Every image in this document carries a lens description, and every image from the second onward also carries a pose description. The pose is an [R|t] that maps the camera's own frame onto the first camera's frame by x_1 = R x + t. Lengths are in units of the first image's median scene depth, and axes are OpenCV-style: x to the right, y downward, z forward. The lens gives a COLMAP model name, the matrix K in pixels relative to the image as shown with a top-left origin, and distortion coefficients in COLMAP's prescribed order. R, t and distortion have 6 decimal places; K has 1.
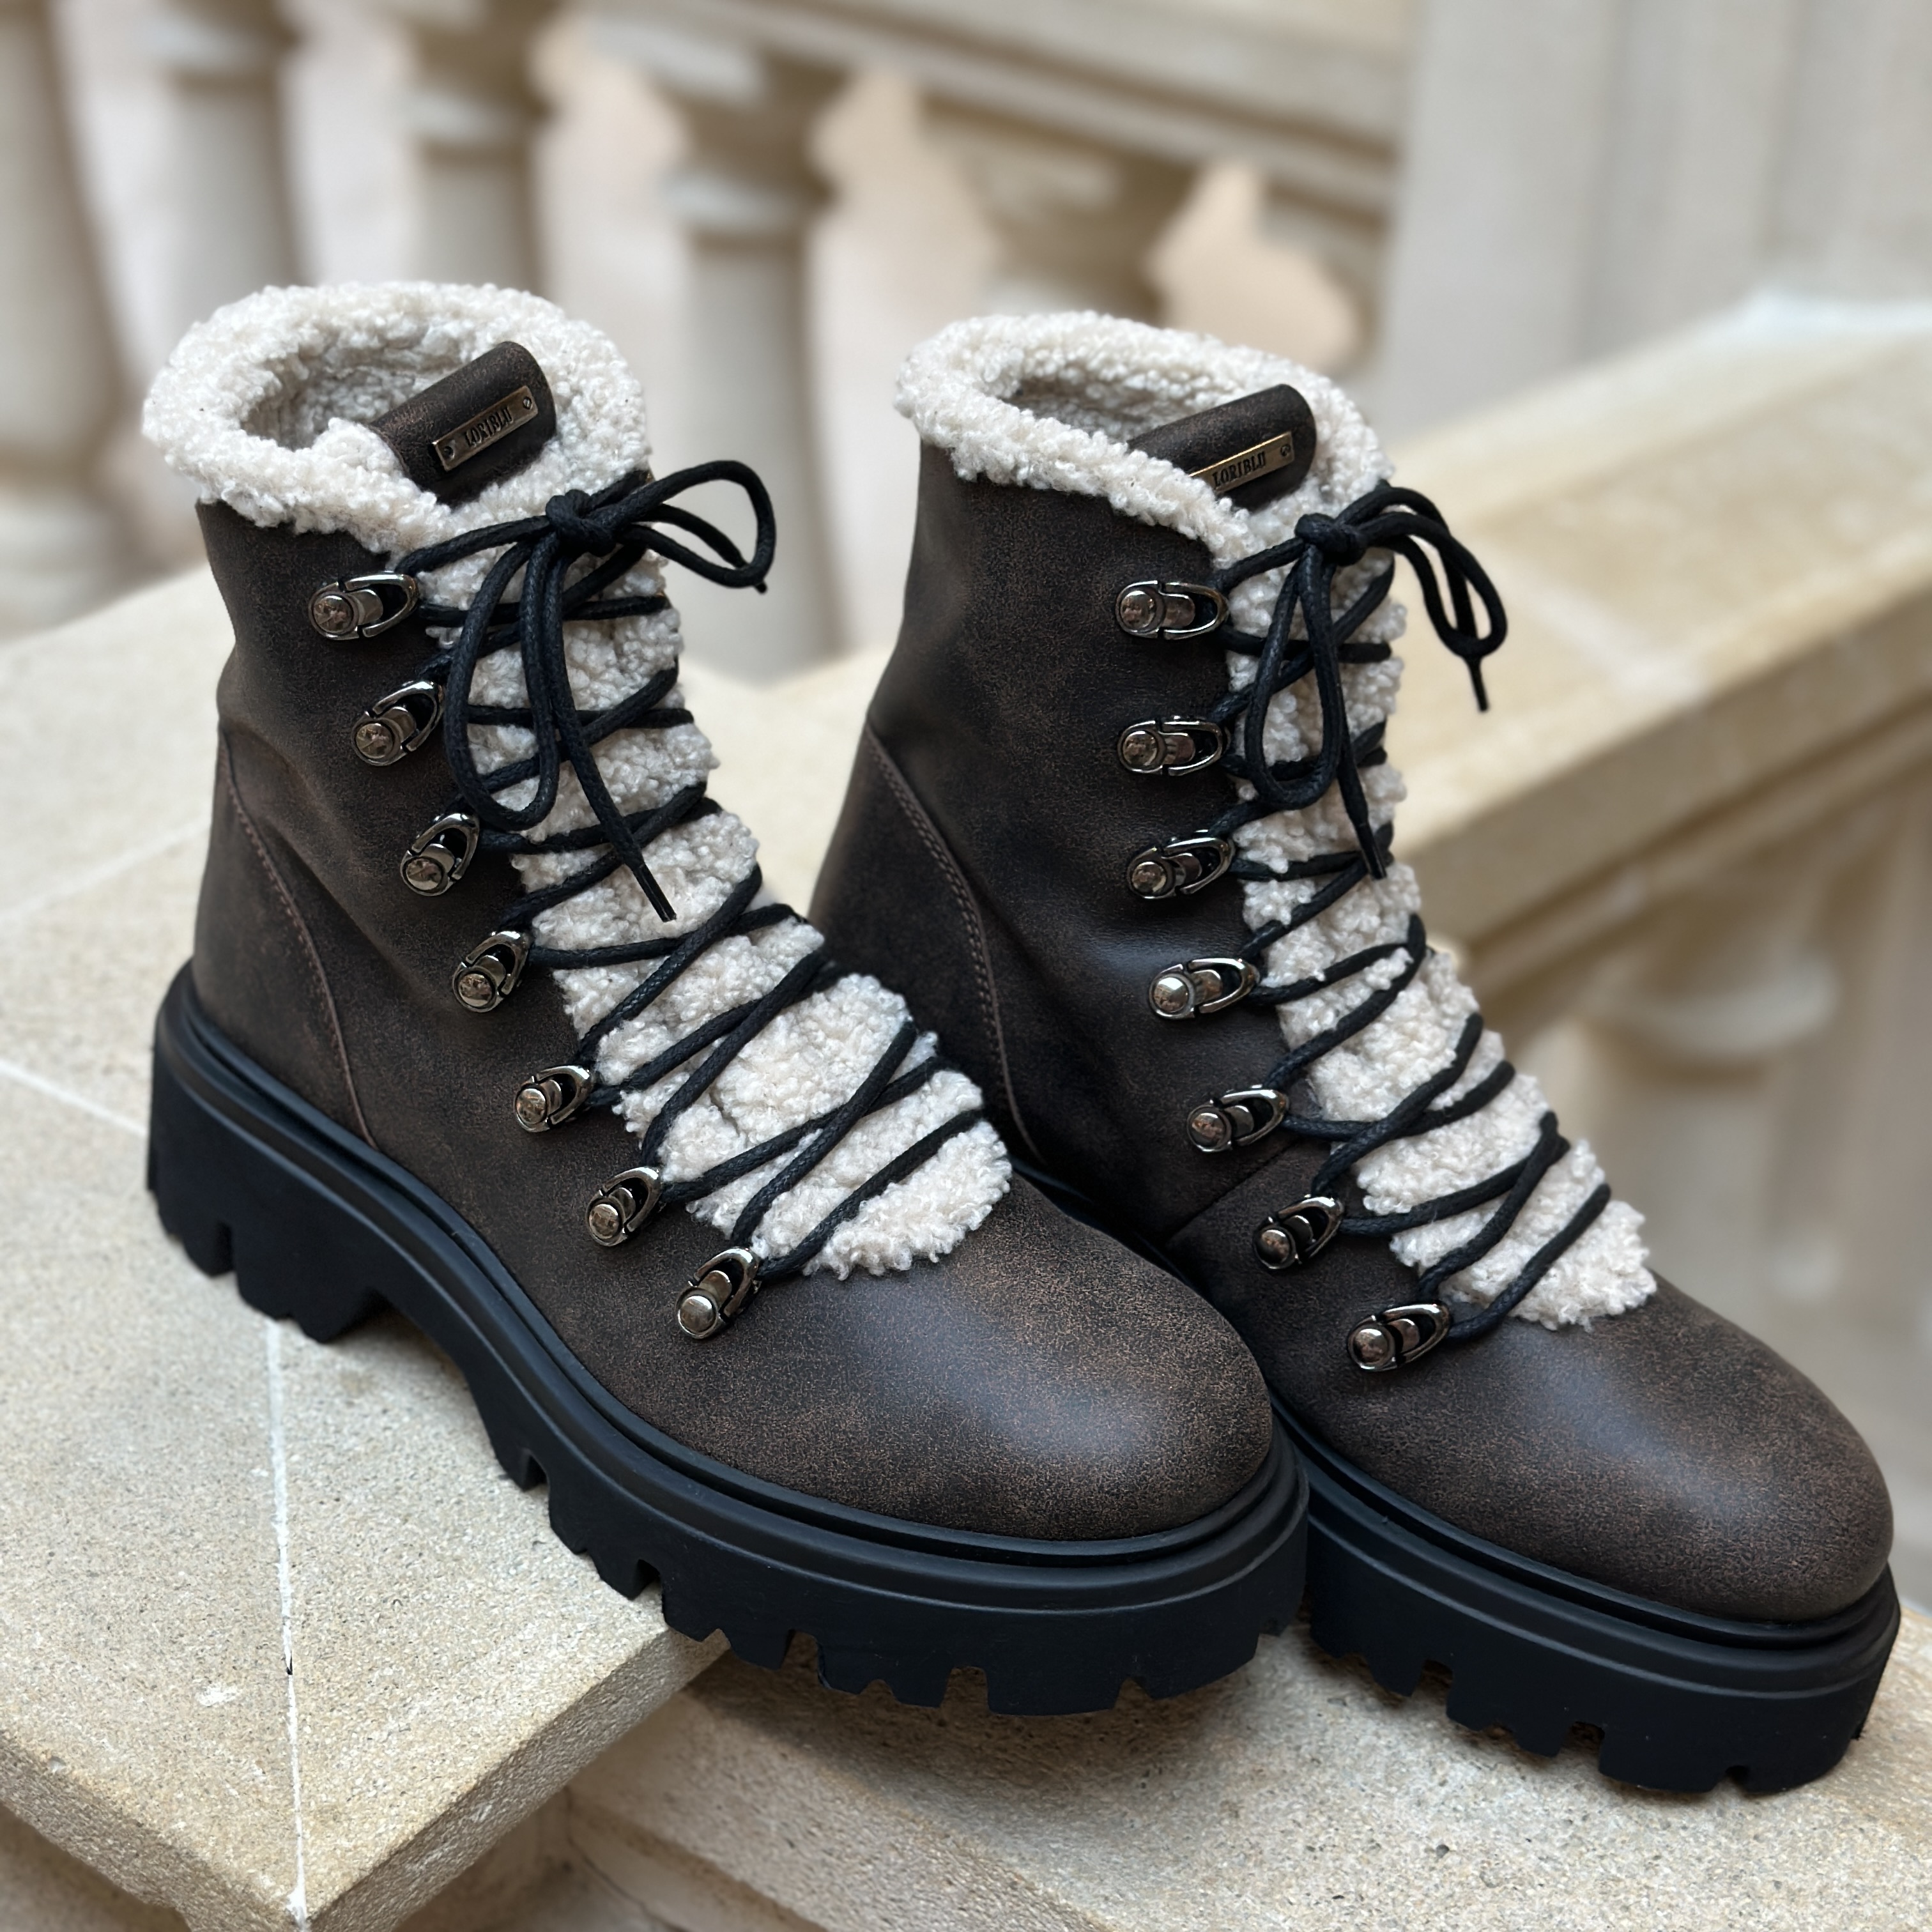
lens RADIAL K [[3706.1, 0, 966.0], [0, 3706.1, 966.0], [0, 0, 1]] dist [0.218310, -0.122256]
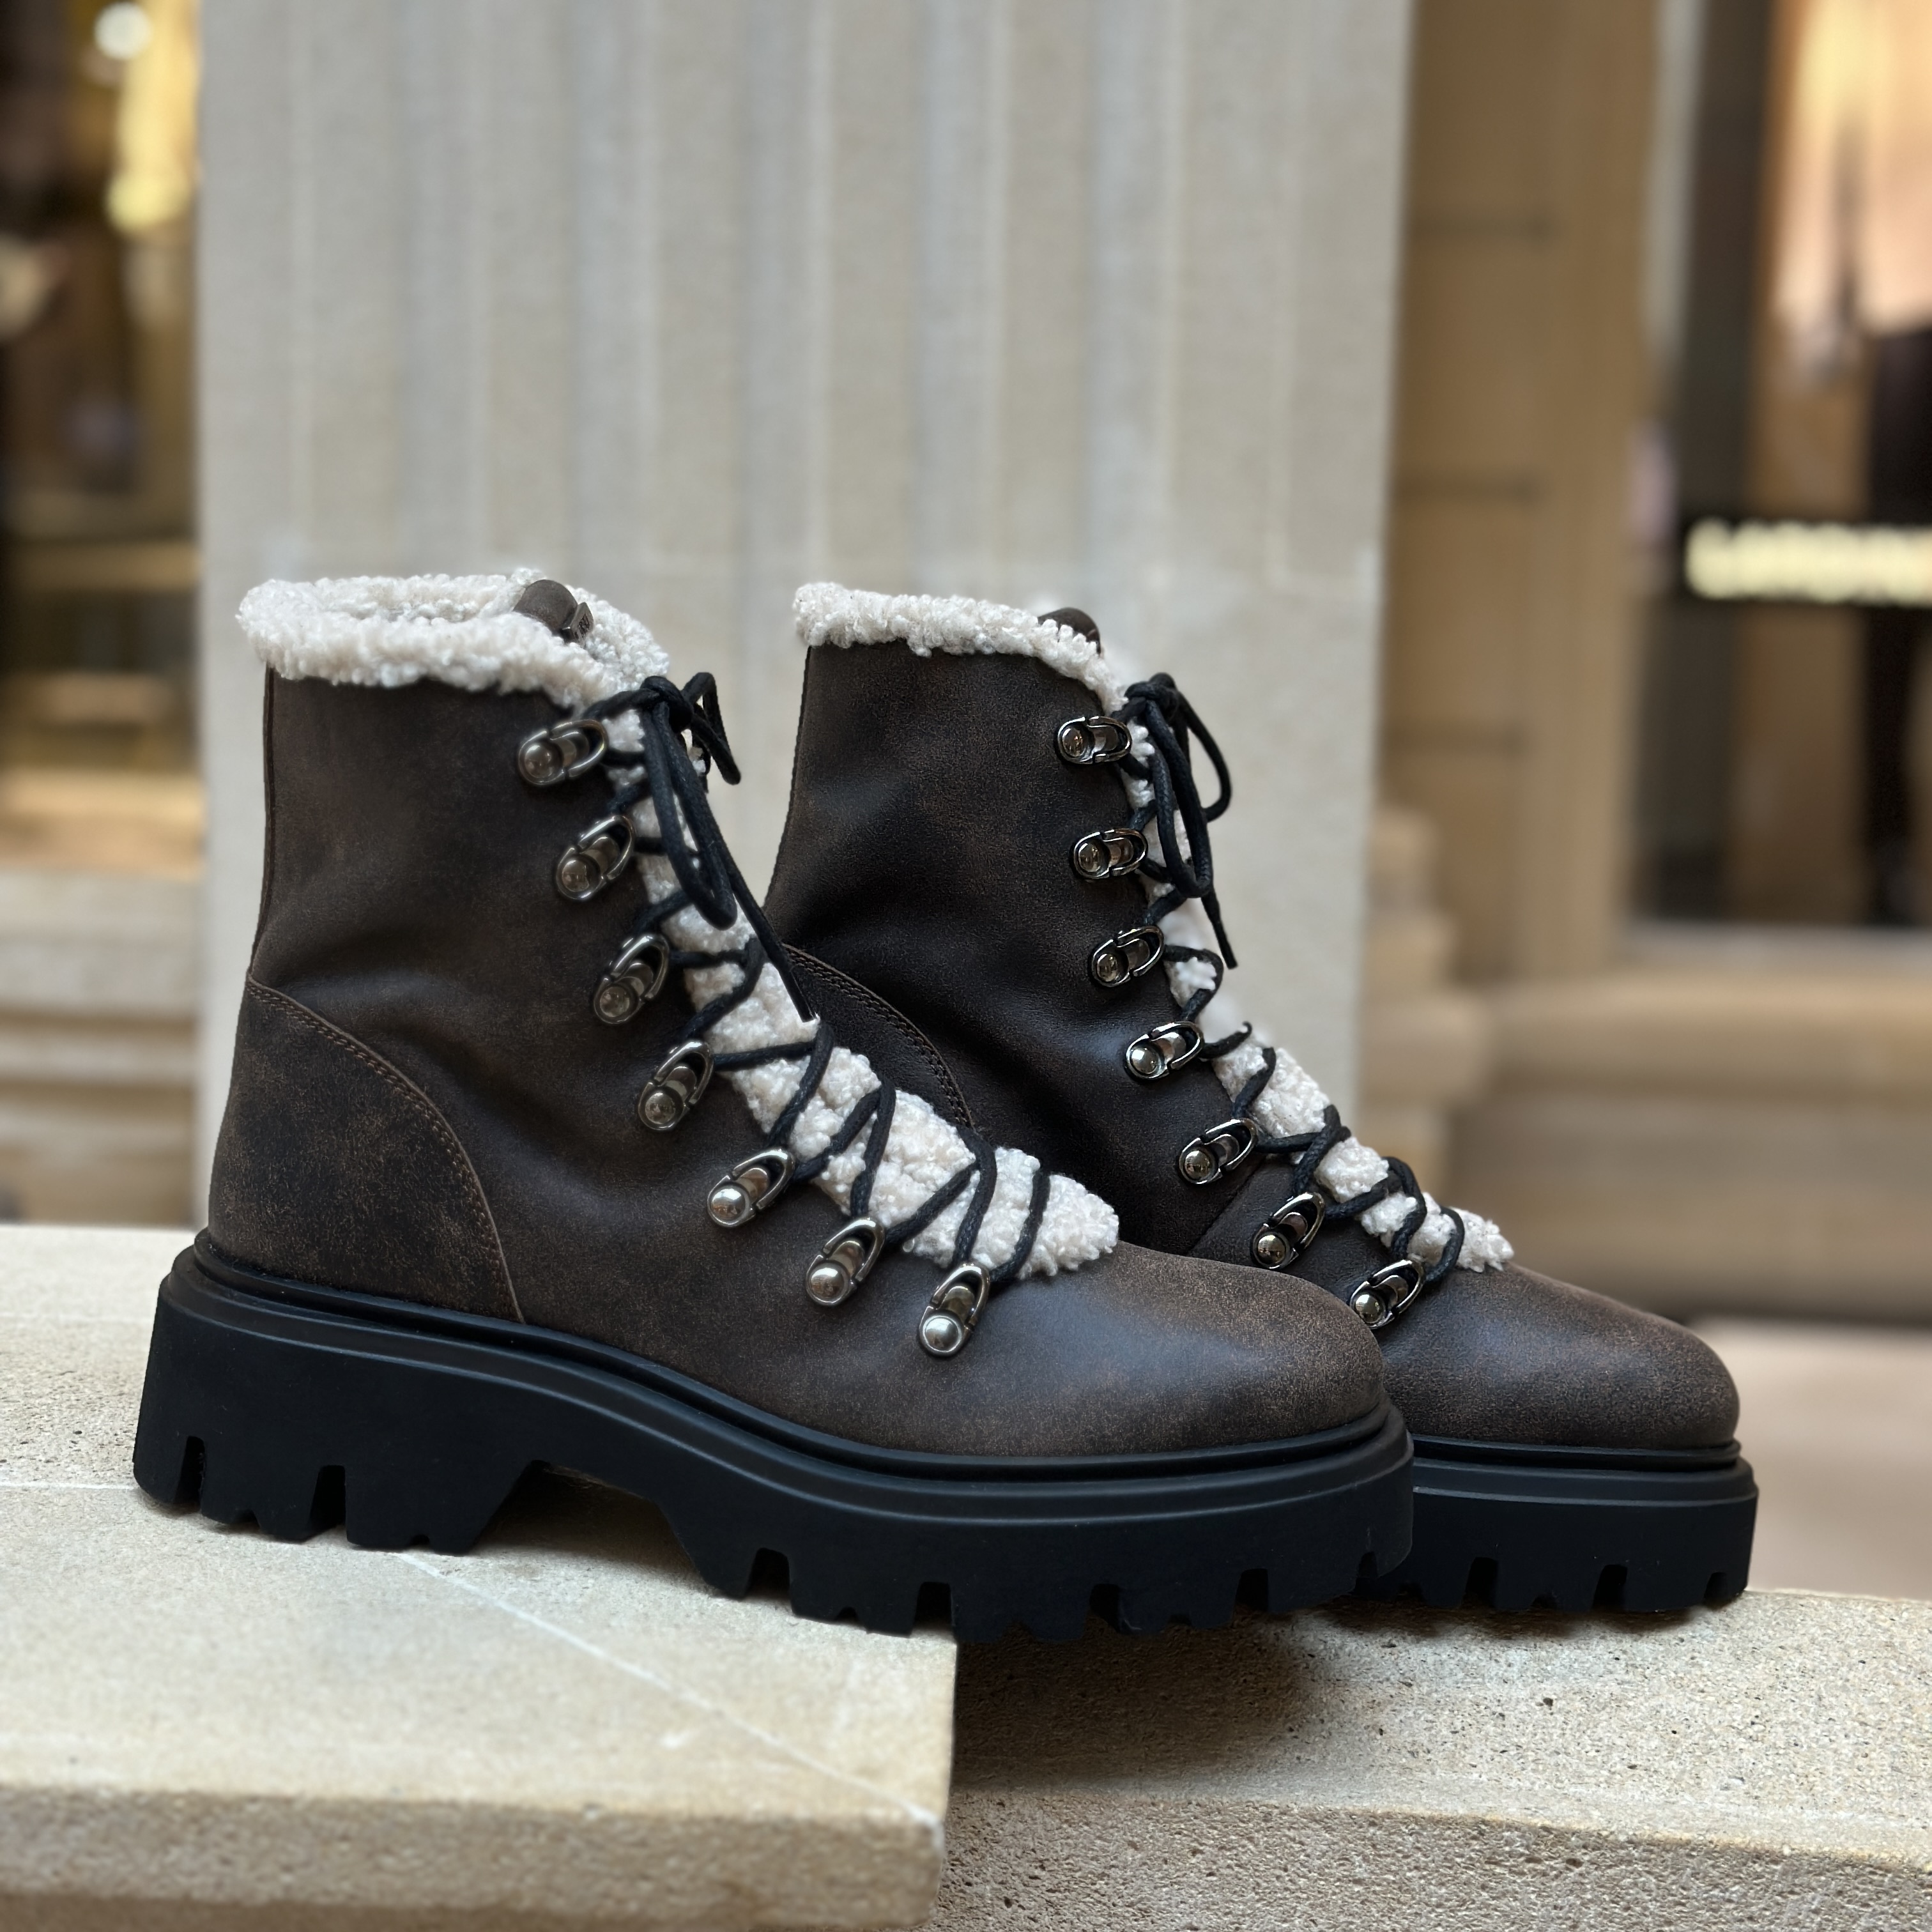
lens RADIAL K [[3706.1, 0, 966.0], [0, 3706.1, 966.0], [0, 0, 1]] dist [0.218310, -0.122256]
pose [[0.824835, -0.092779, 0.557708, -0.673493], [0.278911, 0.924830, -0.258649, 0.279964], [-0.491788, 0.368894, 0.788709, 0.072627]]
